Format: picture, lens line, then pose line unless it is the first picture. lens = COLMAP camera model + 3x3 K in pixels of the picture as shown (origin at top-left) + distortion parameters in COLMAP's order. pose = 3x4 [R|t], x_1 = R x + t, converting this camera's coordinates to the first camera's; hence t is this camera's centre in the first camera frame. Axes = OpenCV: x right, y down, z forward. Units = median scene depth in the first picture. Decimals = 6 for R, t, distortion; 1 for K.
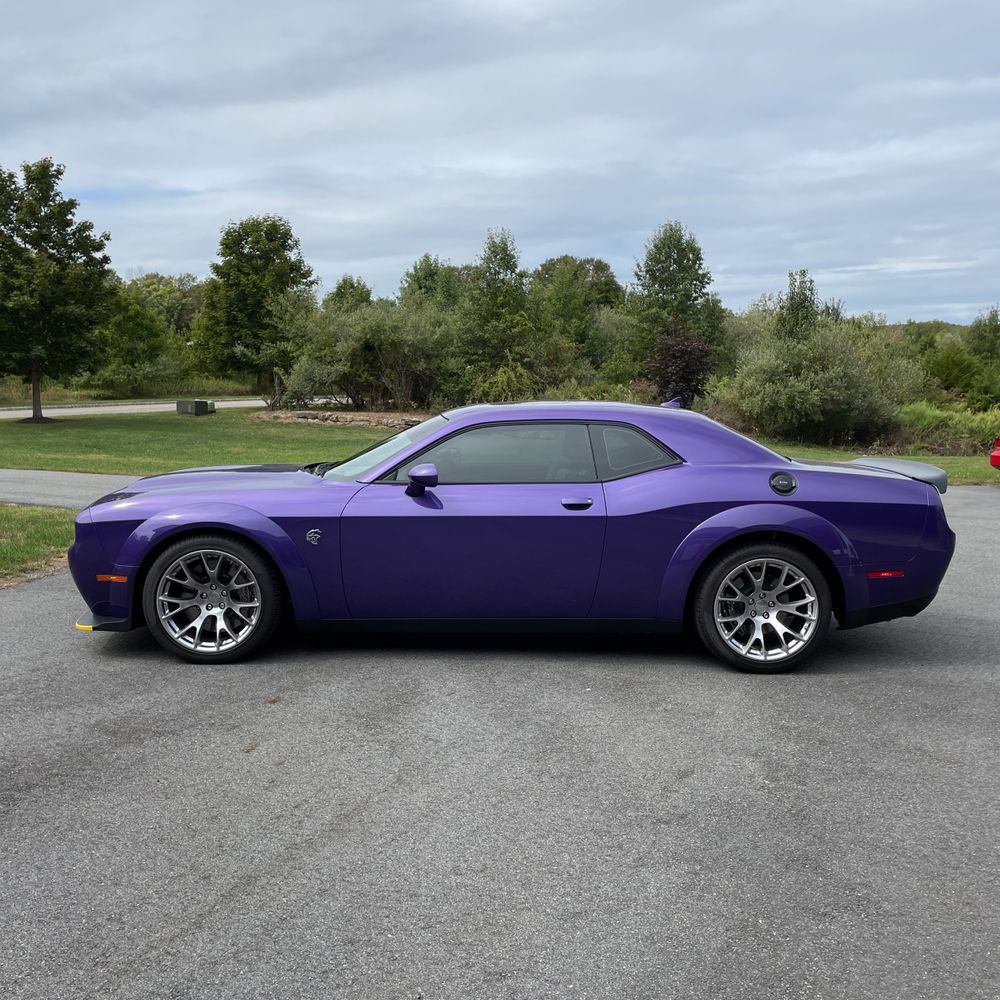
lens RADIAL K [[1012.6, 0, 497.2], [0, 1012.6, 521.5], [0, 0, 1]] dist [0.098054, -0.130641]
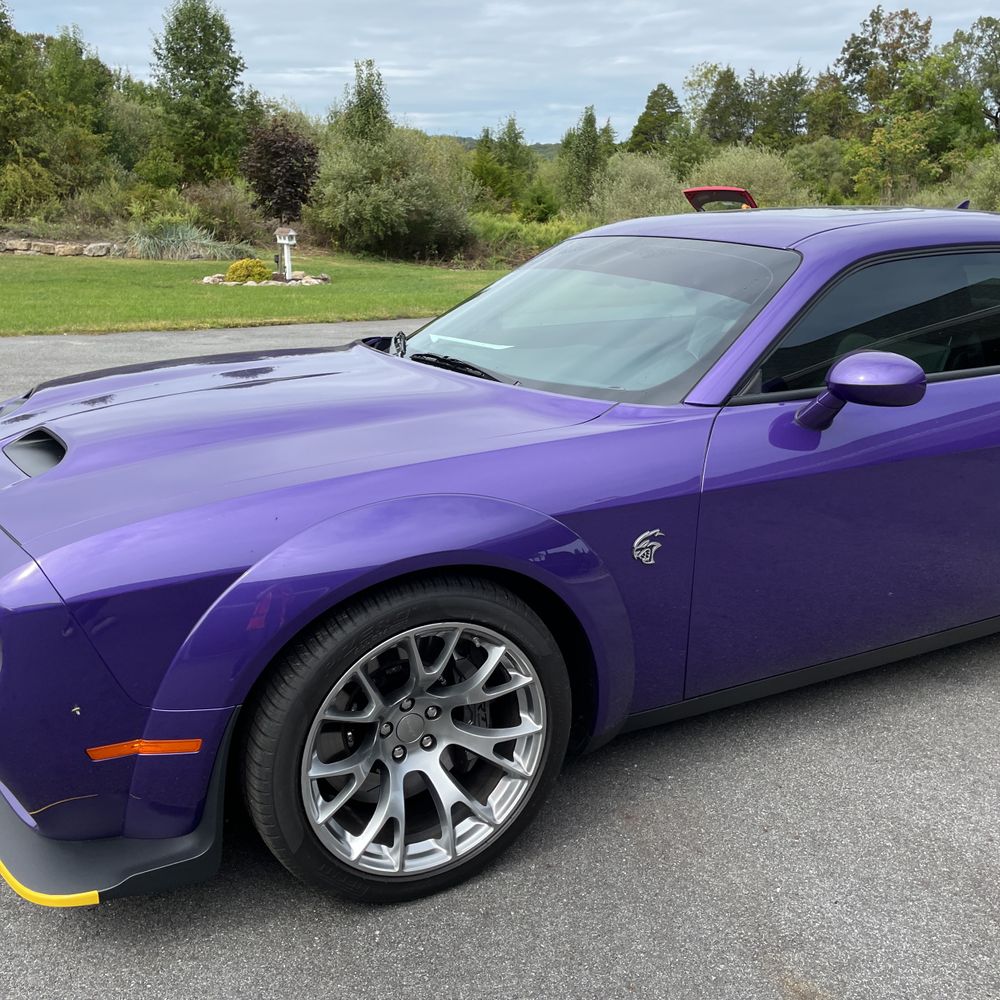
lens RADIAL K [[1007.6, 0, 496.6], [0, 1007.6, 512.5], [0, 0, 1]] dist [0.094791, -0.116793]
pose [[0.880496, -0.138275, 0.453438, -0.061127], [0.059288, 0.981125, 0.184064, -0.011498], [-0.470331, -0.135184, 0.872075, 0.095854]]
